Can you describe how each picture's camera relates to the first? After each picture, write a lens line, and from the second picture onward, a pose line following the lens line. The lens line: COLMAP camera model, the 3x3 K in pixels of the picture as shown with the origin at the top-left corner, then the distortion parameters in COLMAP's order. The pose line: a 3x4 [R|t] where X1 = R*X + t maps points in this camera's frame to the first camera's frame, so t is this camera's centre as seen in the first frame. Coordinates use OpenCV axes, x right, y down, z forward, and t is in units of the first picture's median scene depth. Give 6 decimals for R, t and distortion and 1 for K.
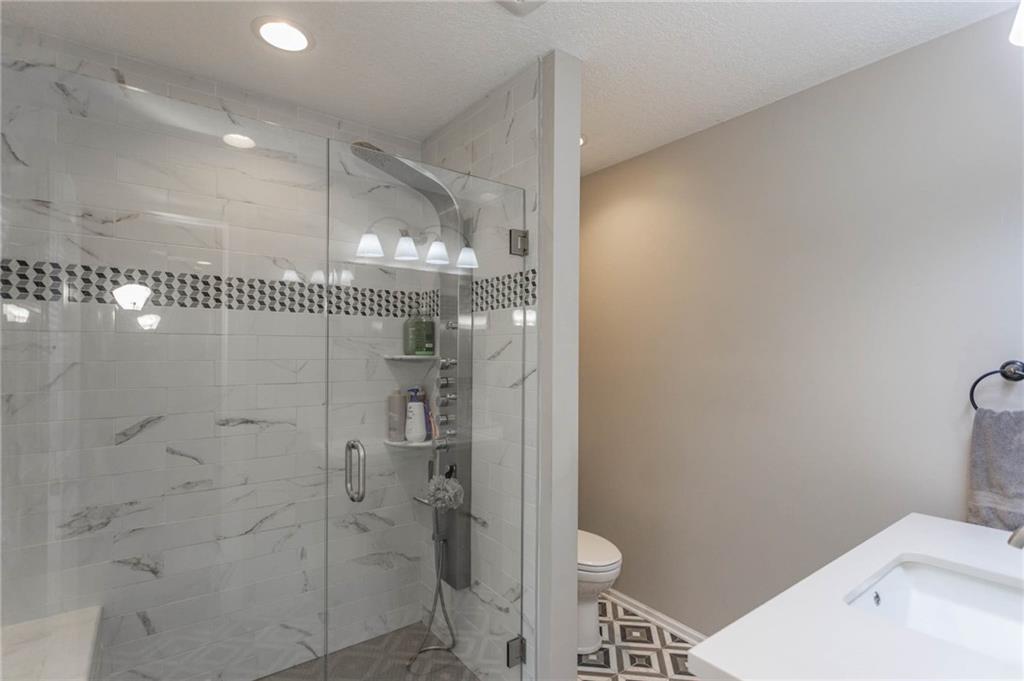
lens RADIAL K [[488.4, 0, 516.8], [0, 488.4, 343.1], [0, 0, 1]] dist [0.025862, 0.000310]
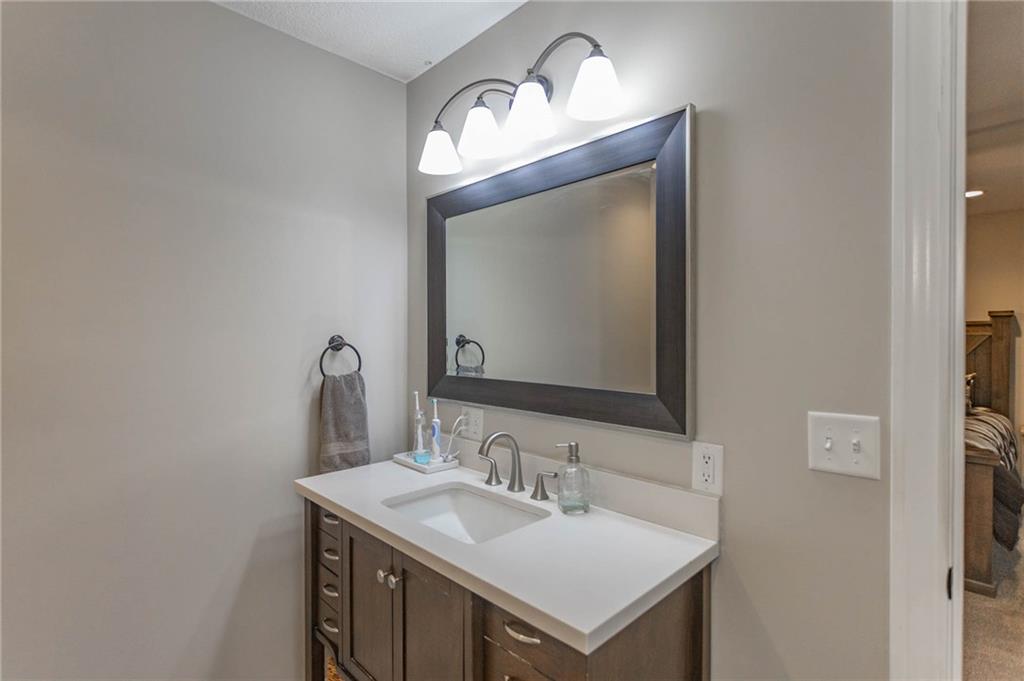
lens RADIAL K [[488.4, 0, 516.8], [0, 488.4, 343.1], [0, 0, 1]] dist [0.025862, 0.000310]
pose [[-0.121625, -0.016712, 0.992435, -0.290877], [0.003680, 0.999844, 0.017288, 0.036654], [-0.992569, 0.005755, -0.121545, 0.700517]]
